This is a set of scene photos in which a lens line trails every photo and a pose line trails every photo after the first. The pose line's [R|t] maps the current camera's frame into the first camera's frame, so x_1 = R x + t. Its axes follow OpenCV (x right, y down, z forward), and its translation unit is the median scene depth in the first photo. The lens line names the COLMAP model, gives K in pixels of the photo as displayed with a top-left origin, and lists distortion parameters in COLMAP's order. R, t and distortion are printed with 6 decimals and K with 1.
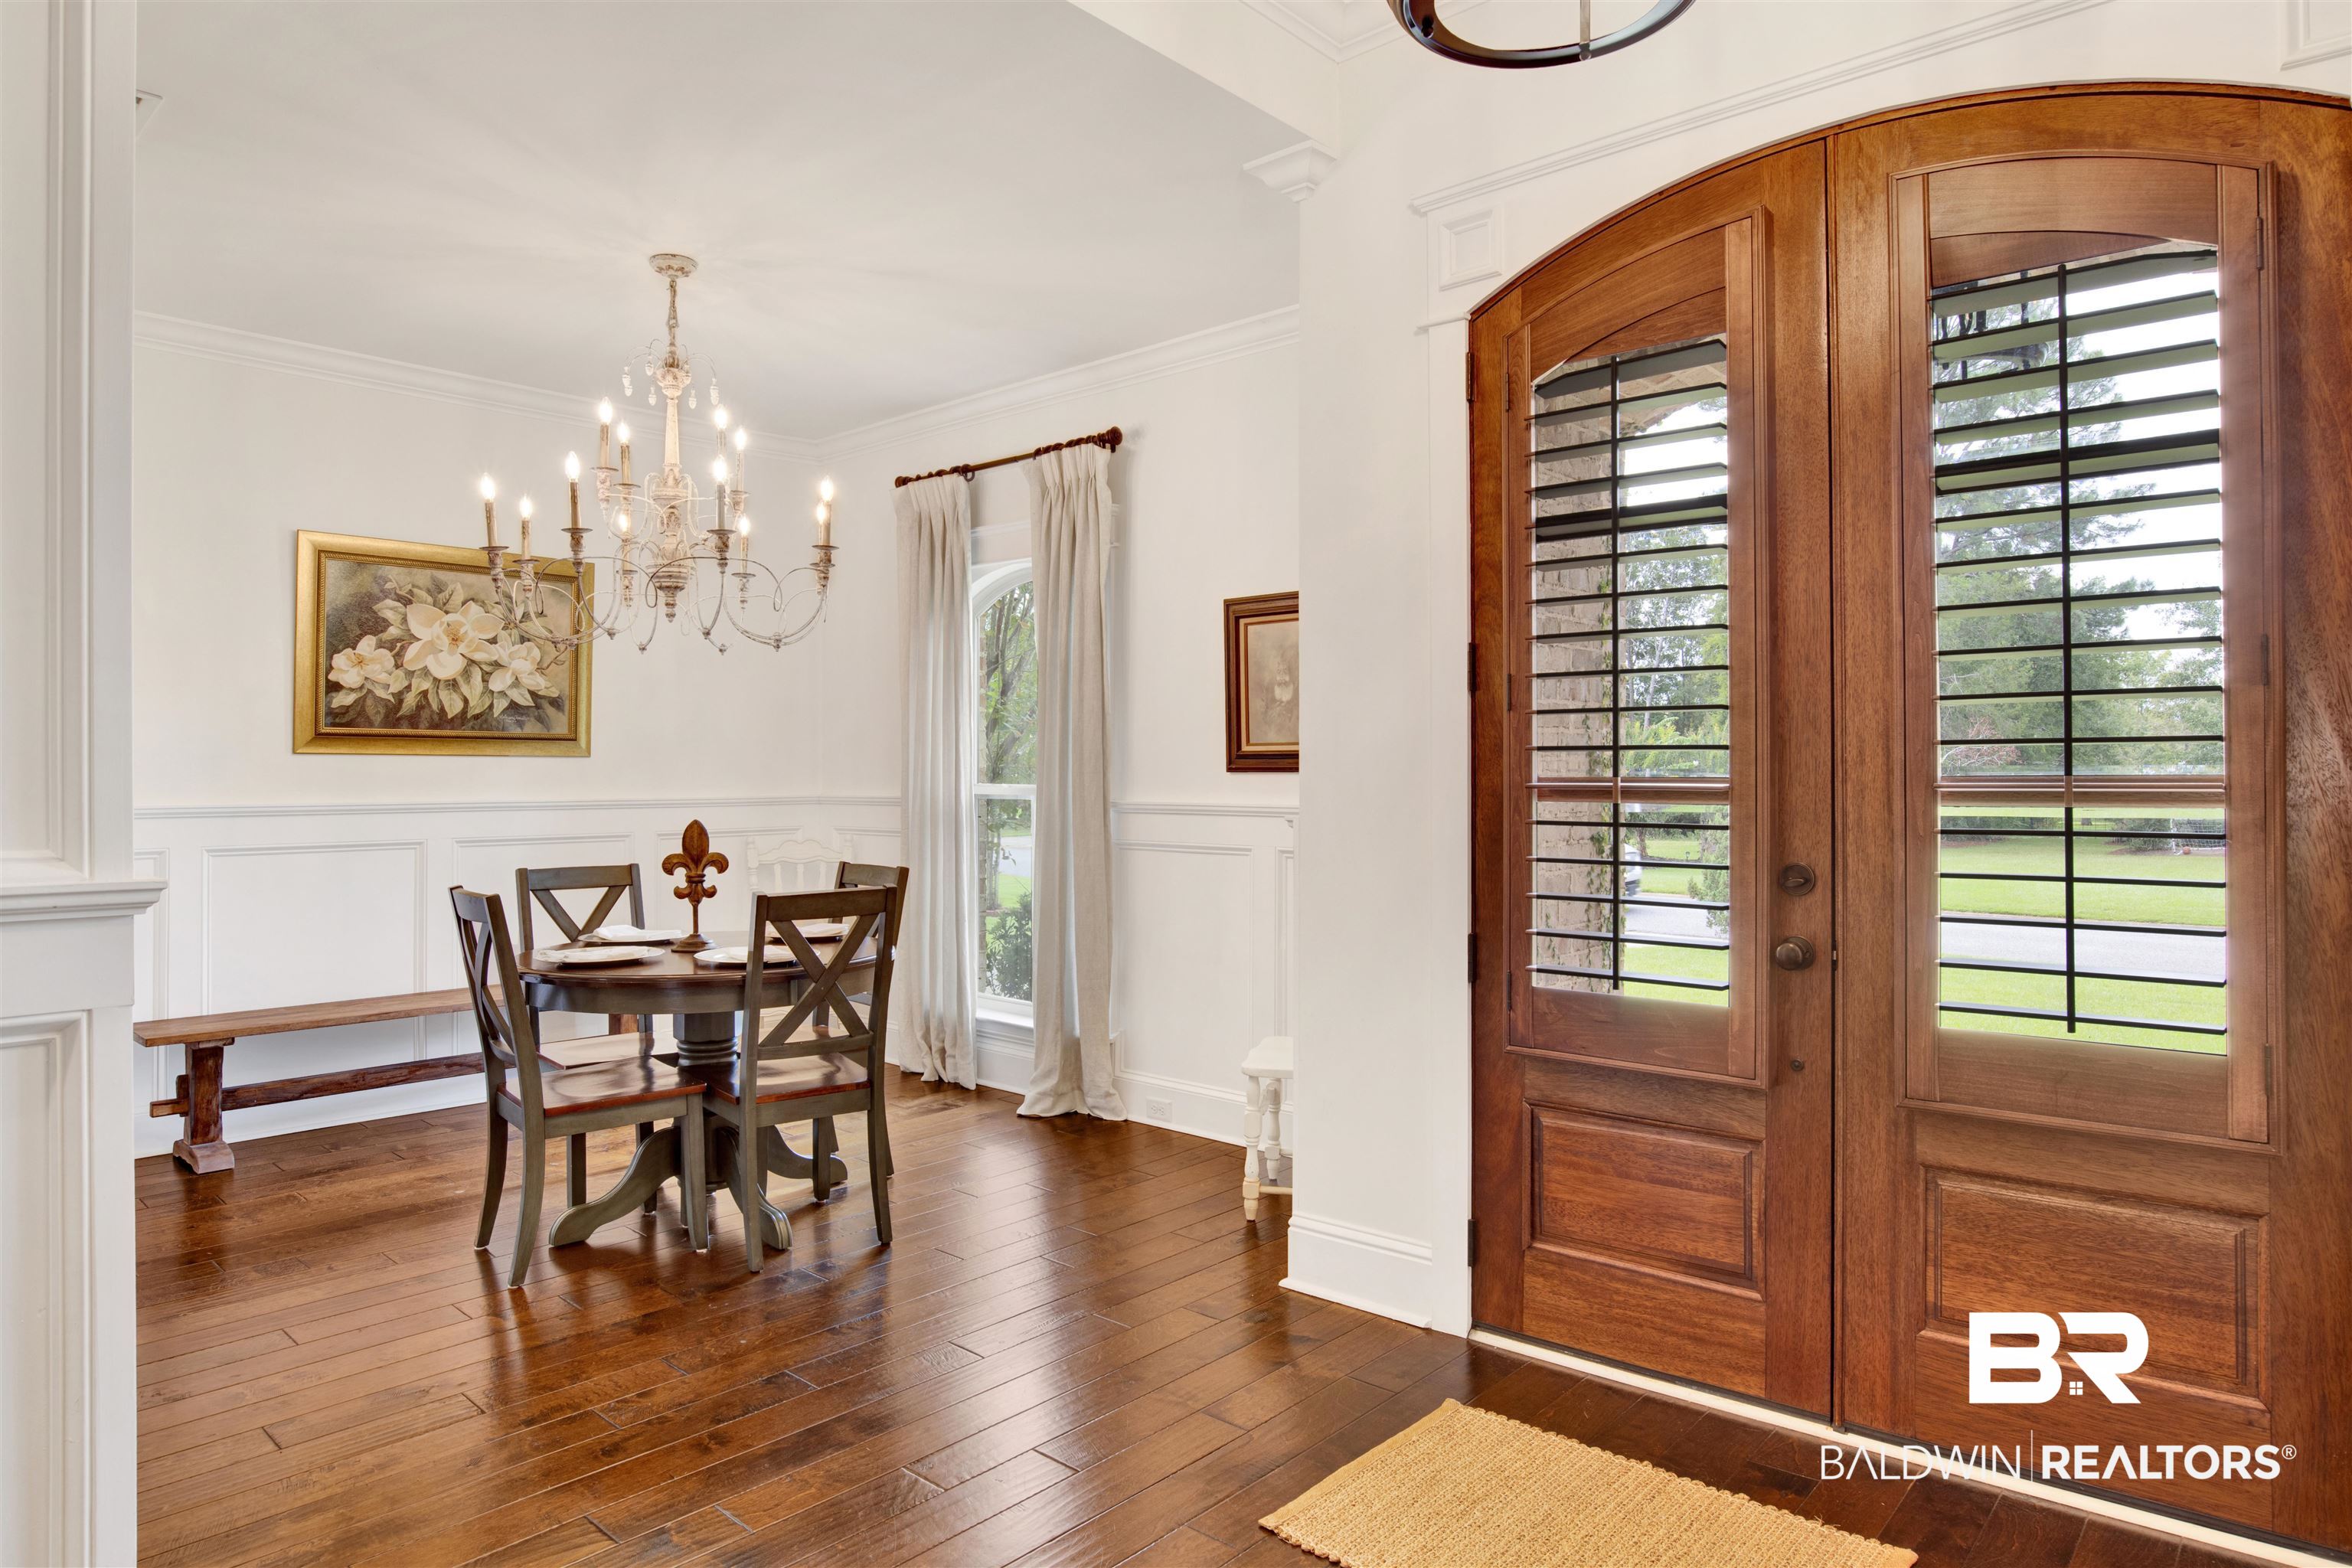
lens RADIAL K [[1375.5, 0, 1178.4], [0, 1375.5, 796.7], [0, 0, 1]] dist [0.002532, 0.002050]
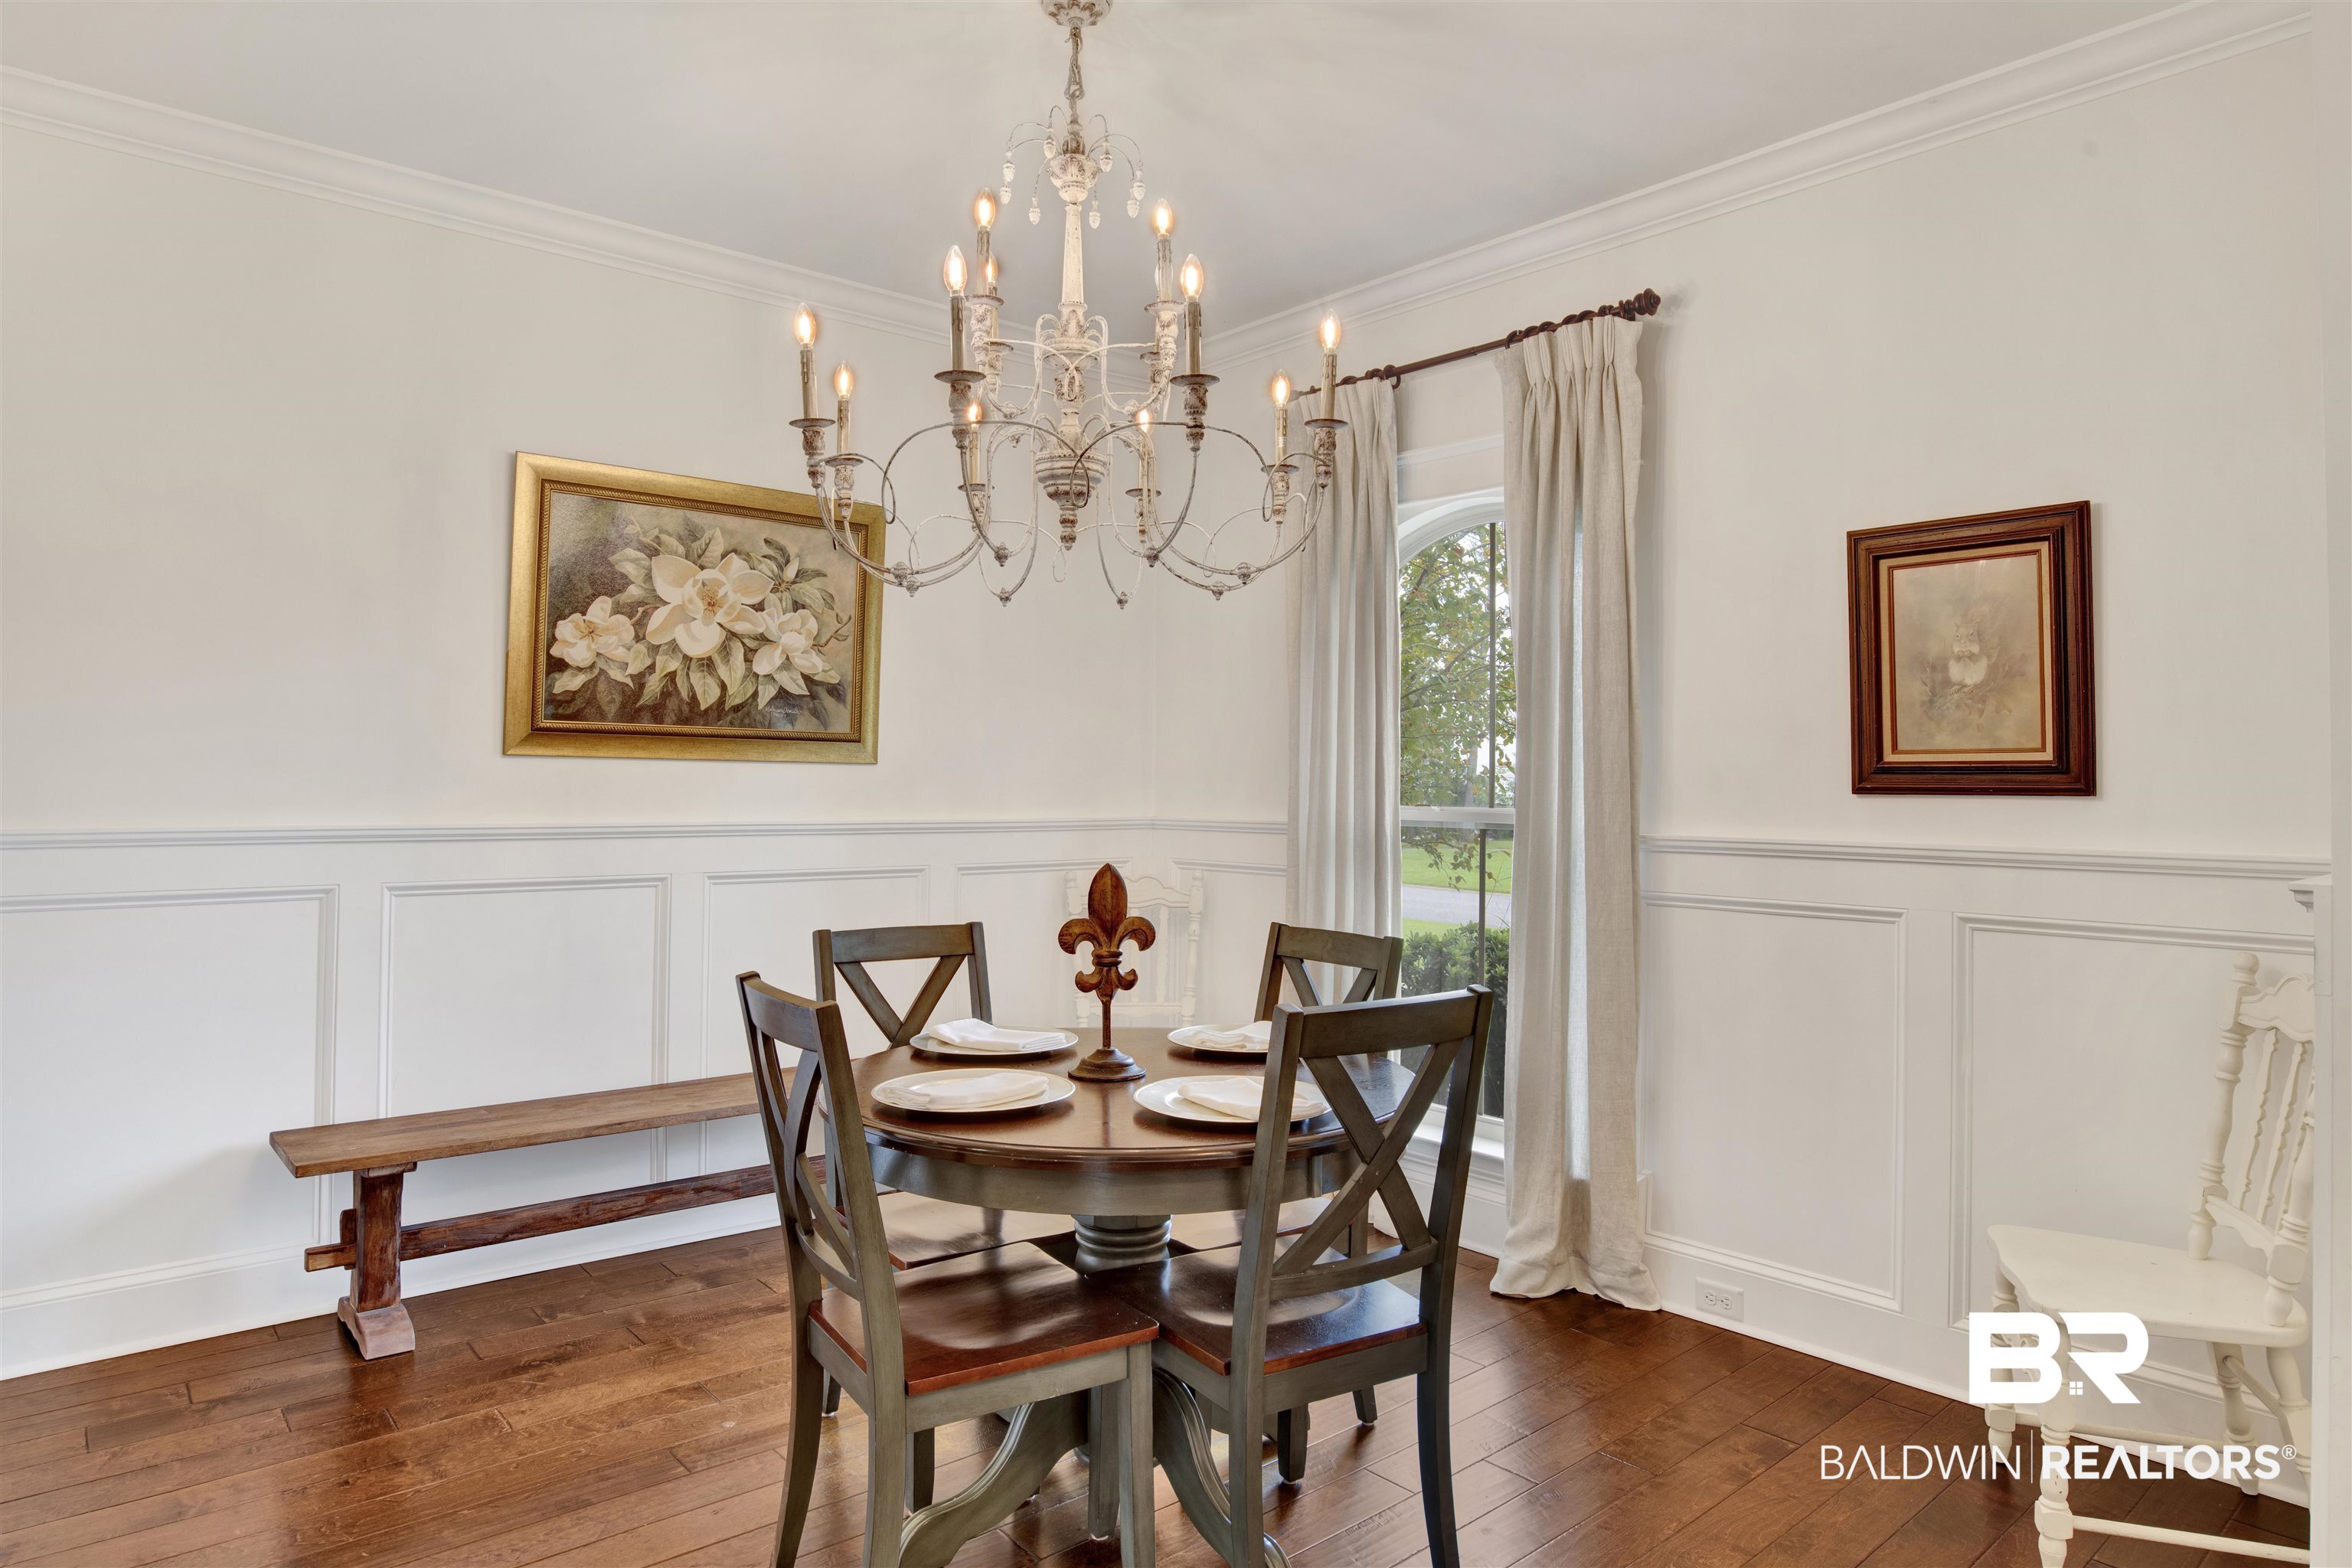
lens RADIAL K [[1305.3, 0, 1176.0], [0, 1305.3, 784.0], [0, 0, 1]] dist [-0.024885, 0.000846]
pose [[0.995523, 0.010246, -0.093968, -0.216292], [-0.012247, 0.999710, -0.020749, -0.006072], [0.093728, 0.021807, 0.995359, 0.339083]]
